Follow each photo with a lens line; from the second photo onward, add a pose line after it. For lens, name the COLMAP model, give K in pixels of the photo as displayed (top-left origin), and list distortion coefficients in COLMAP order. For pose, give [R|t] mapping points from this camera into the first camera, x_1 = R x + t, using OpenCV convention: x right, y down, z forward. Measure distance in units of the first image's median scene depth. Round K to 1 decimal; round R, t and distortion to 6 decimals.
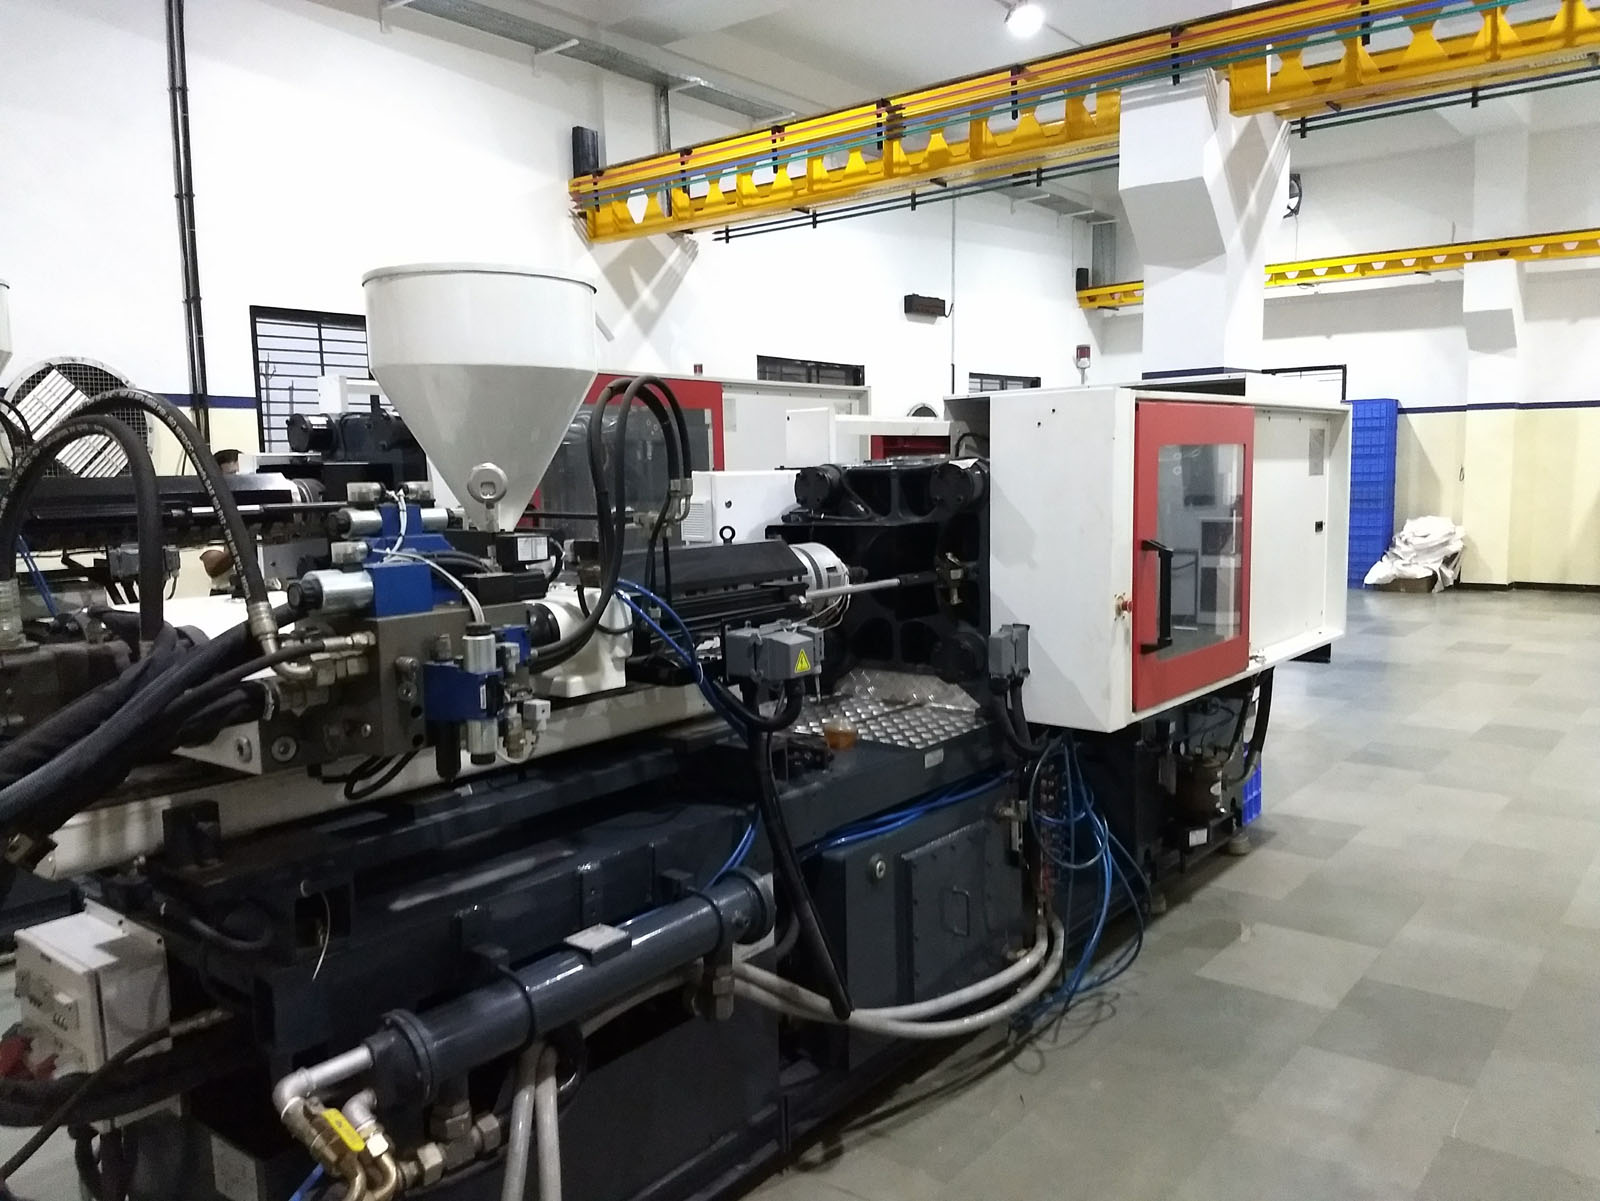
lens RADIAL K [[1227.0, 0, 800.9], [0, 1227.0, 603.1], [0, 0, 1]] dist [0.154606, -0.238607]
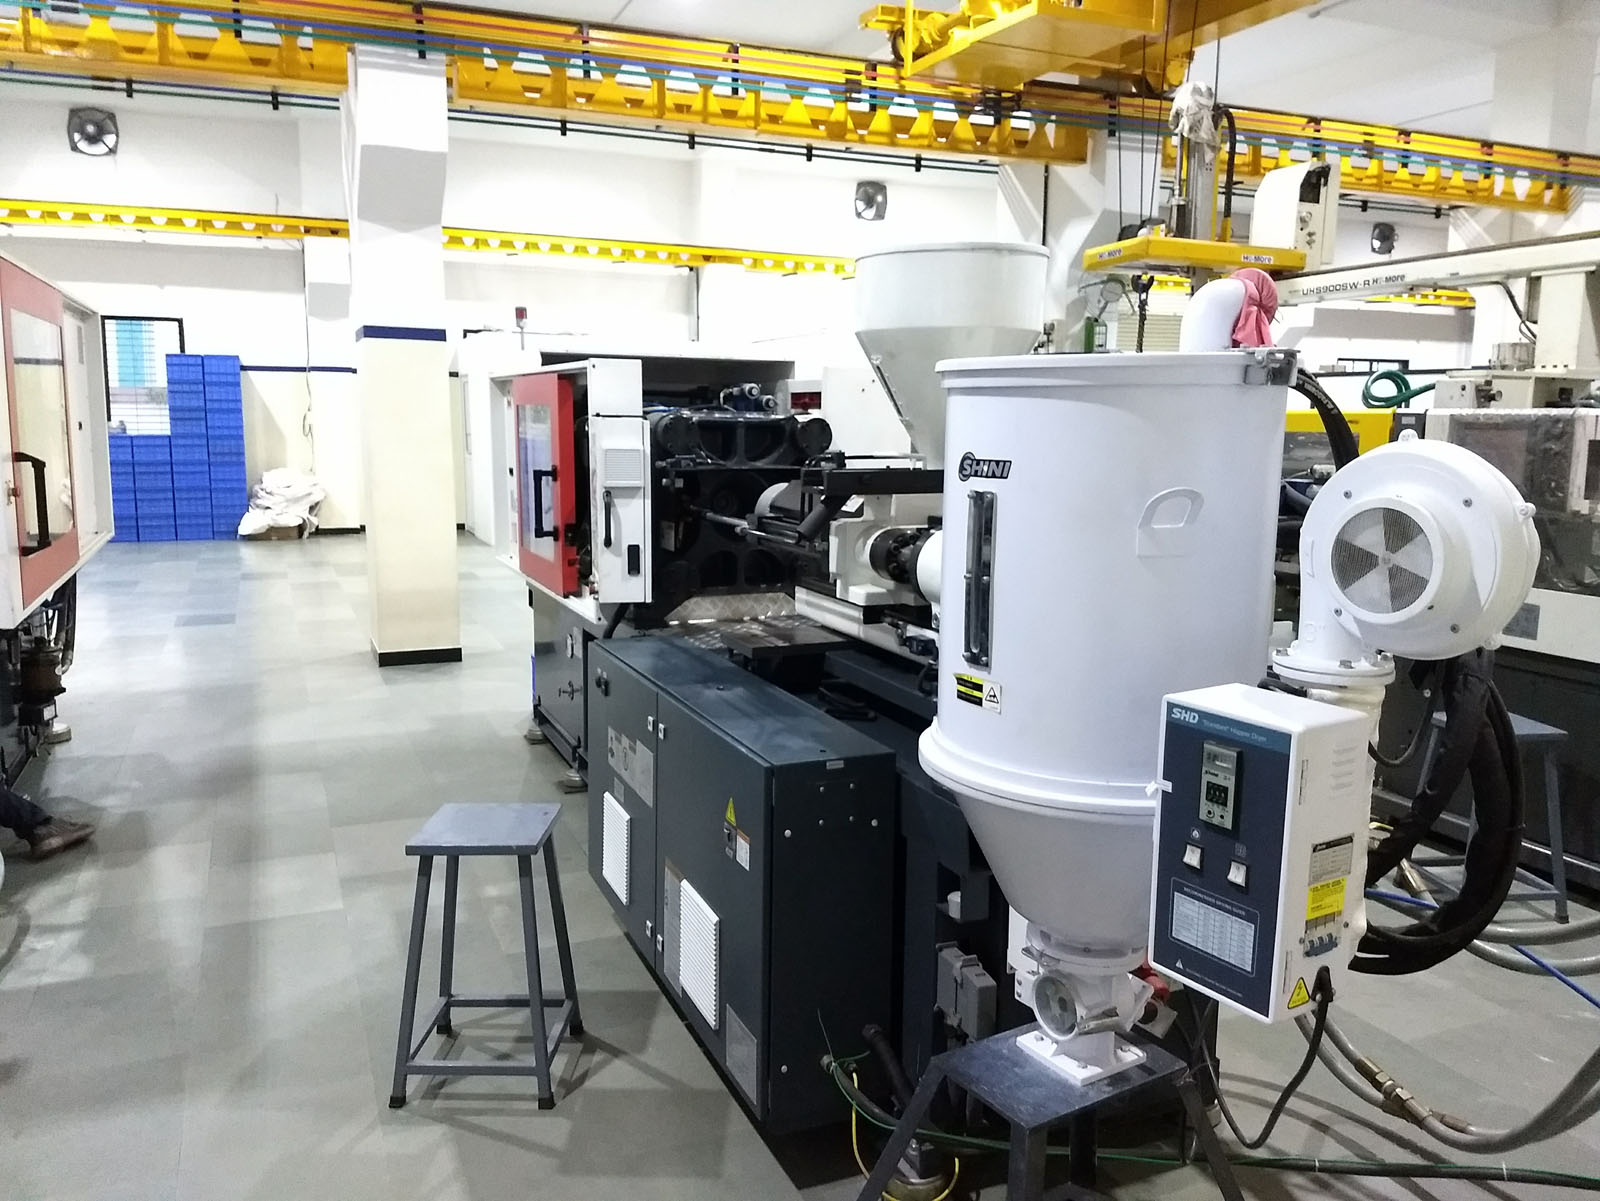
lens RADIAL K [[1227.0, 0, 800.9], [0, 1227.0, 603.1], [0, 0, 1]] dist [0.154606, -0.238607]
pose [[0.468262, -0.109097, 0.876829, -0.261707], [0.079056, 0.993541, 0.081399, -0.007377], [-0.880046, 0.031202, 0.473862, 0.109362]]
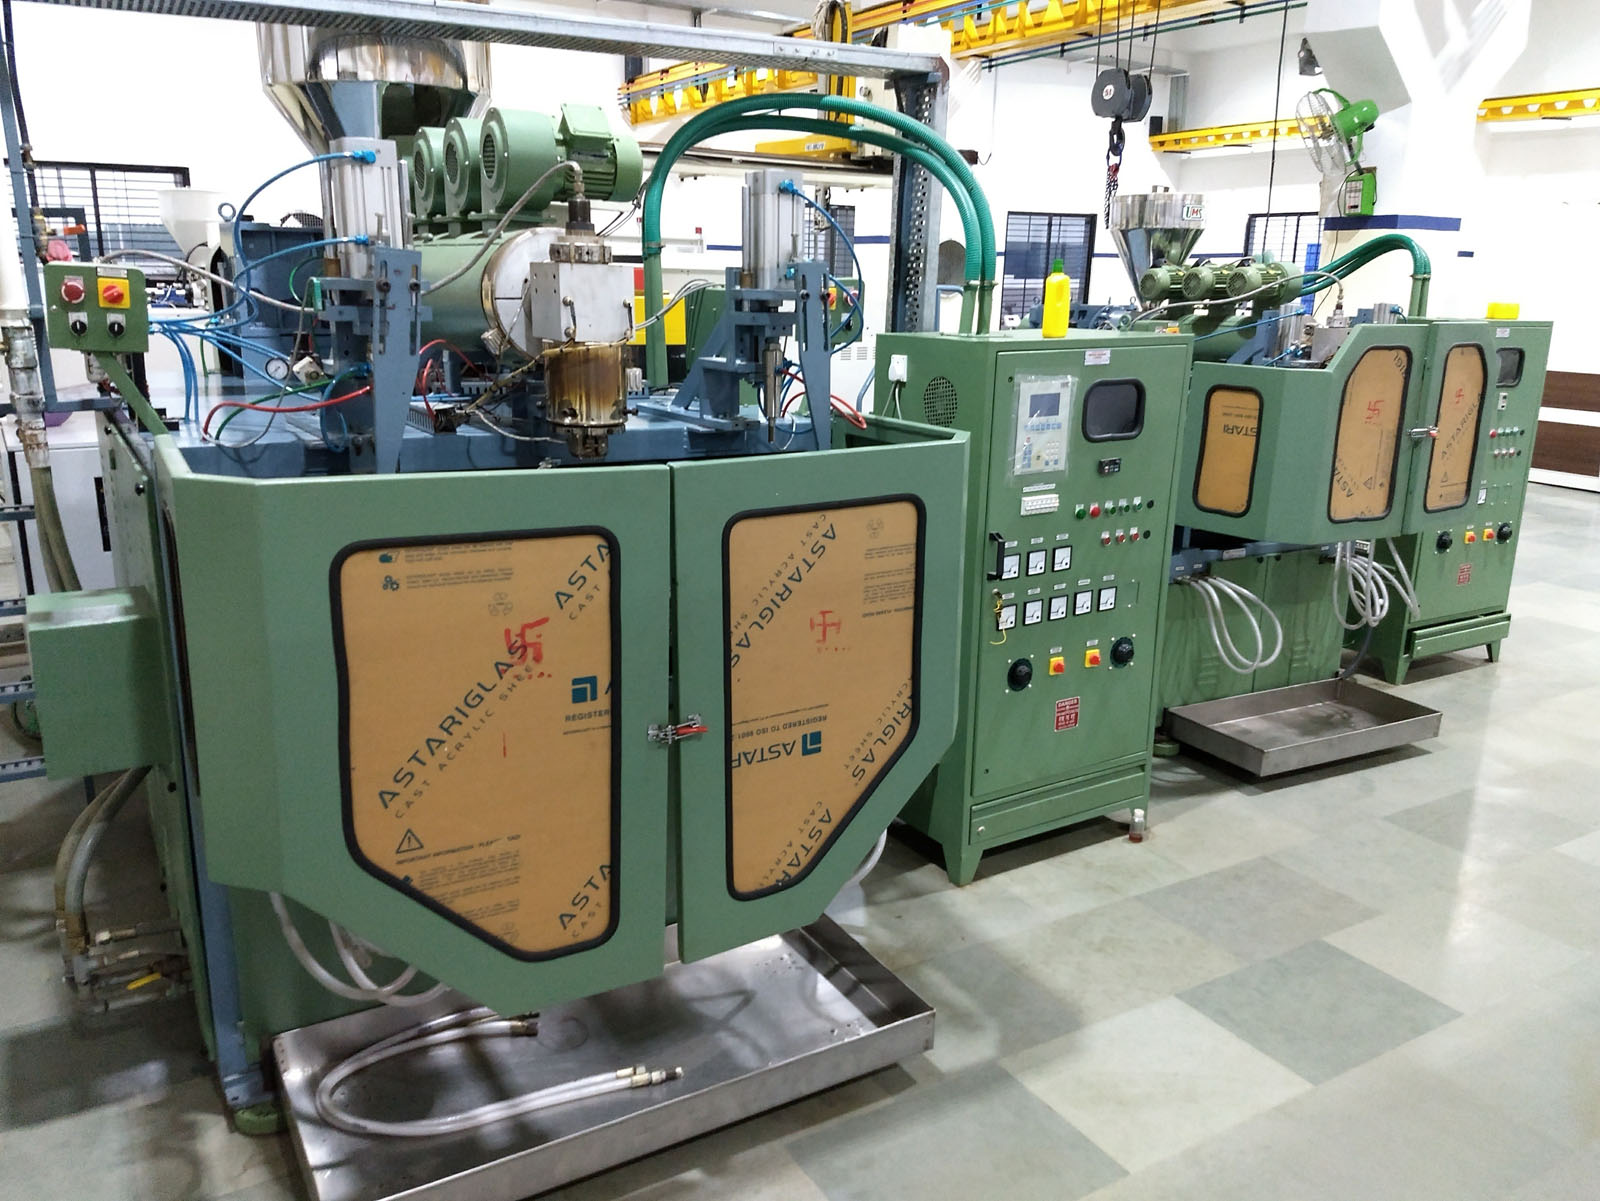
lens RADIAL K [[1227.0, 0, 800.9], [0, 1227.0, 603.1], [0, 0, 1]] dist [0.154606, -0.238607]
pose [[0.937541, 0.125470, -0.324459, 0.307676], [-0.076882, 0.984361, 0.158503, 0.017332], [0.339272, -0.123658, 0.932525, -0.233699]]
